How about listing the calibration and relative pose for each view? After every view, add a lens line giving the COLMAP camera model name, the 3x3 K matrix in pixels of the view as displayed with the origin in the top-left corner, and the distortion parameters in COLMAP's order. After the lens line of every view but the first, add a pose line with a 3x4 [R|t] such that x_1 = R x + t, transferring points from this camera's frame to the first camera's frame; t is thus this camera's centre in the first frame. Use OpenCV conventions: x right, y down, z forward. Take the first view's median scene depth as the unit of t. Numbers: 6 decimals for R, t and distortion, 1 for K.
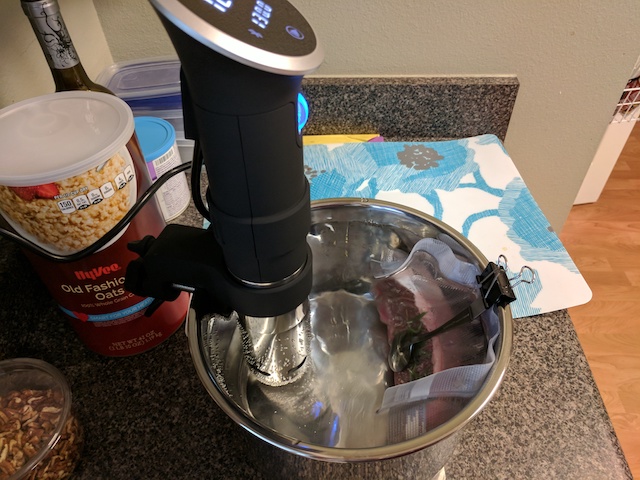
lens RADIAL K [[497.3, 0, 320.0], [0, 497.3, 240.0], [0, 0, 1]] dist [-0.002834, 0.012370]
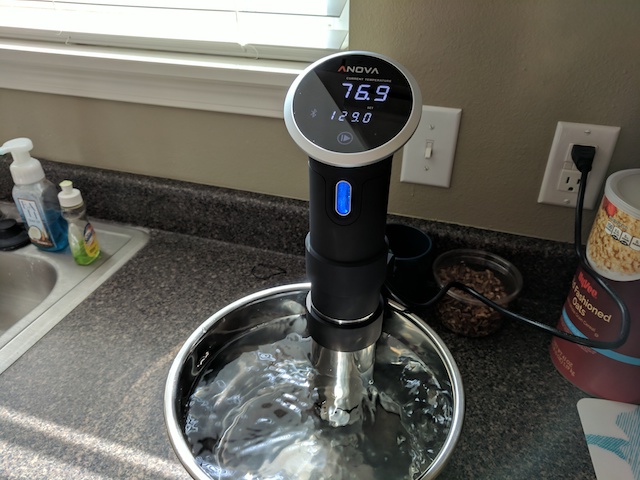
lens RADIAL K [[512.1, 0, 320.0], [0, 512.1, 240.0], [0, 0, 1]] dist [0.008529, -0.073982]
pose [[-0.270737, 0.519179, -0.810651, 0.695308], [-0.675858, 0.497146, 0.544115, -0.229002], [0.685505, 0.695197, 0.216295, 0.171139]]
